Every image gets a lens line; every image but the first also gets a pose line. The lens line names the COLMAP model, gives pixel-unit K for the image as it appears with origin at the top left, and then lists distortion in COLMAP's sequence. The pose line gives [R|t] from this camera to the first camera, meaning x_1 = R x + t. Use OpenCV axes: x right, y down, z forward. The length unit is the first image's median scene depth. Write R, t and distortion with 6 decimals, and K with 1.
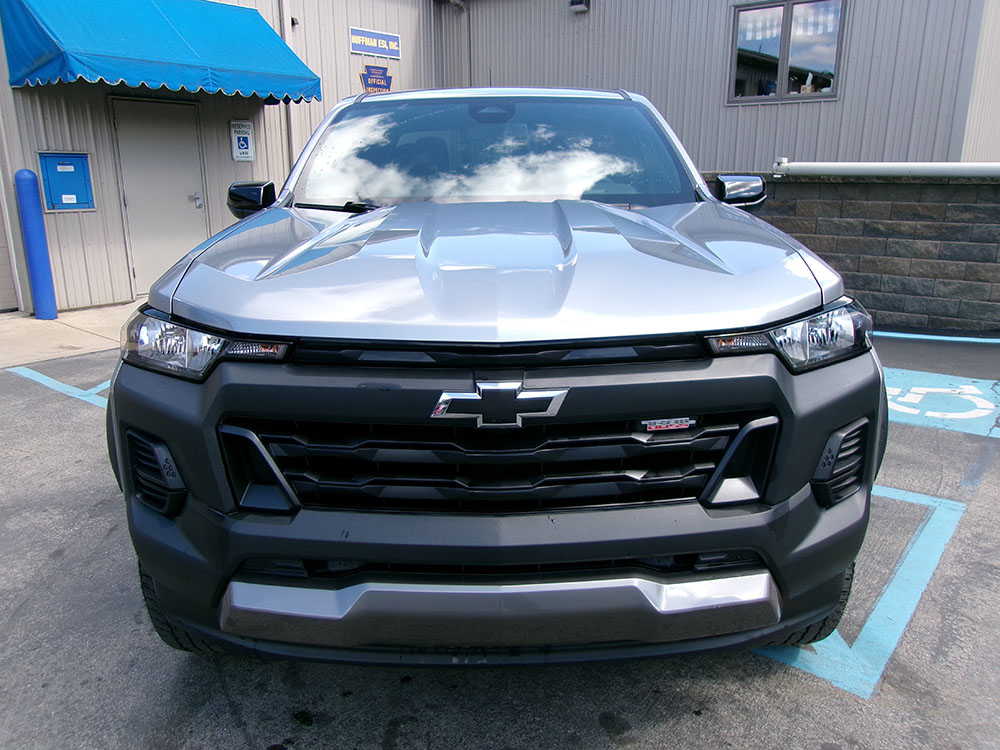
lens RADIAL K [[772.7, 0, 494.9], [0, 772.7, 373.2], [0, 0, 1]] dist [-0.007519, 0.043929]
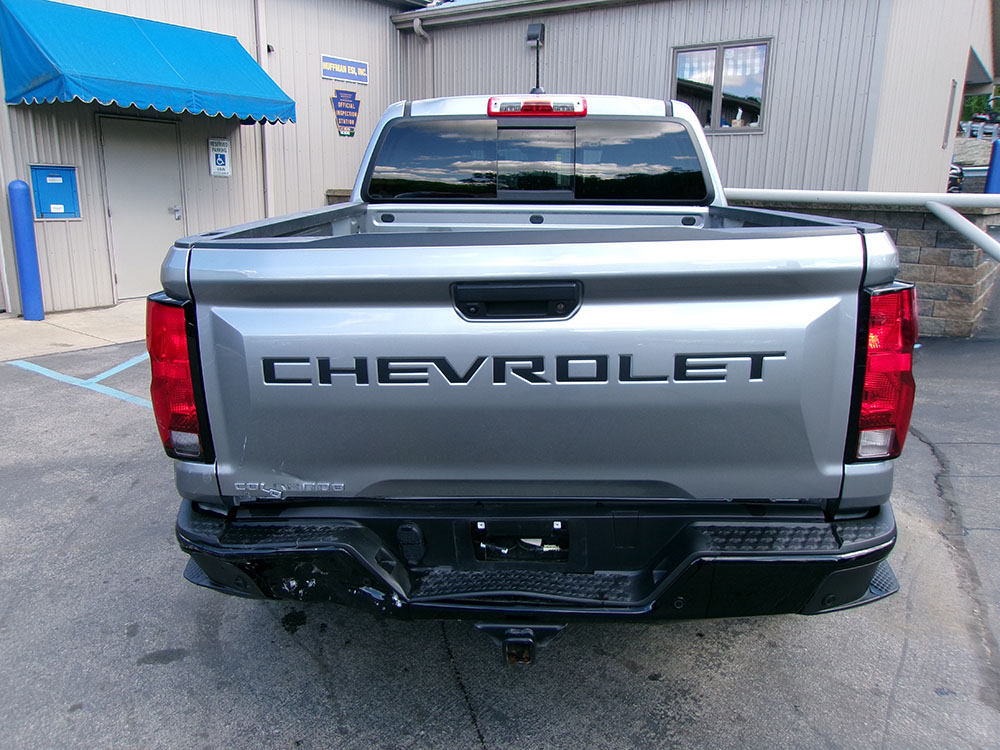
lens RADIAL K [[772.7, 0, 494.9], [0, 772.7, 373.2], [0, 0, 1]] dist [-0.007519, 0.043929]
pose [[0.998550, 0.007262, 0.053339, -0.002131], [-0.005960, 0.999682, -0.024518, 0.024470], [-0.053500, 0.024165, 0.998275, -0.092969]]
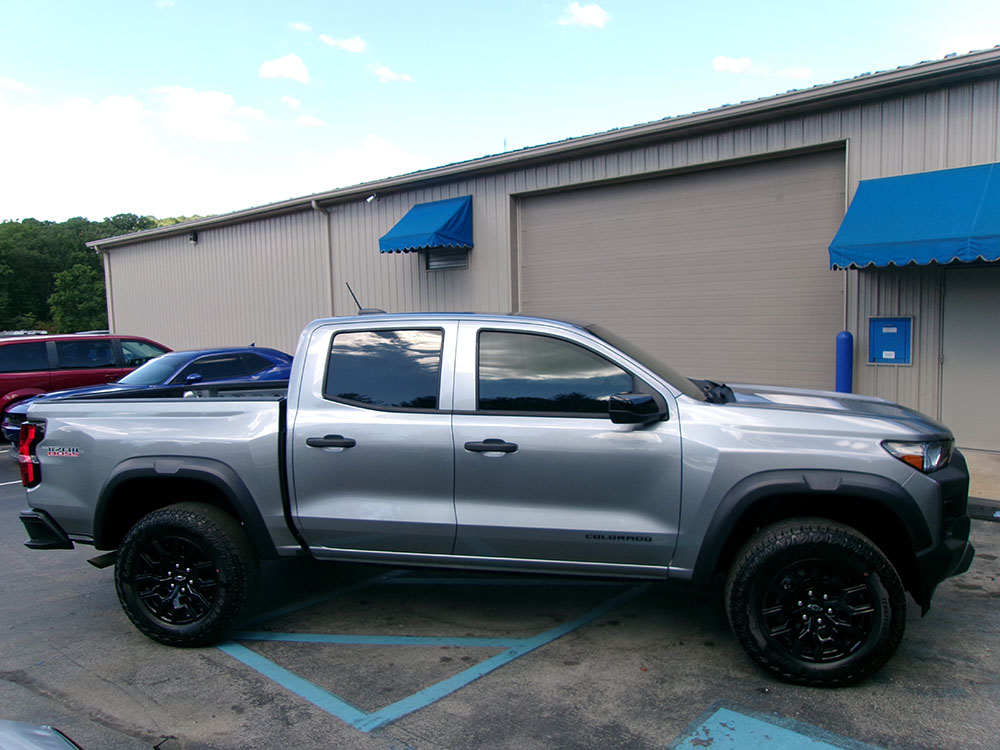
lens RADIAL K [[772.7, 0, 494.9], [0, 772.7, 373.2], [0, 0, 1]] dist [-0.007519, 0.043929]
pose [[-0.084281, 0.090424, -0.992331, 0.675751], [-0.229884, 0.967245, 0.107662, -0.185205], [0.969562, 0.237195, -0.060734, 0.490014]]
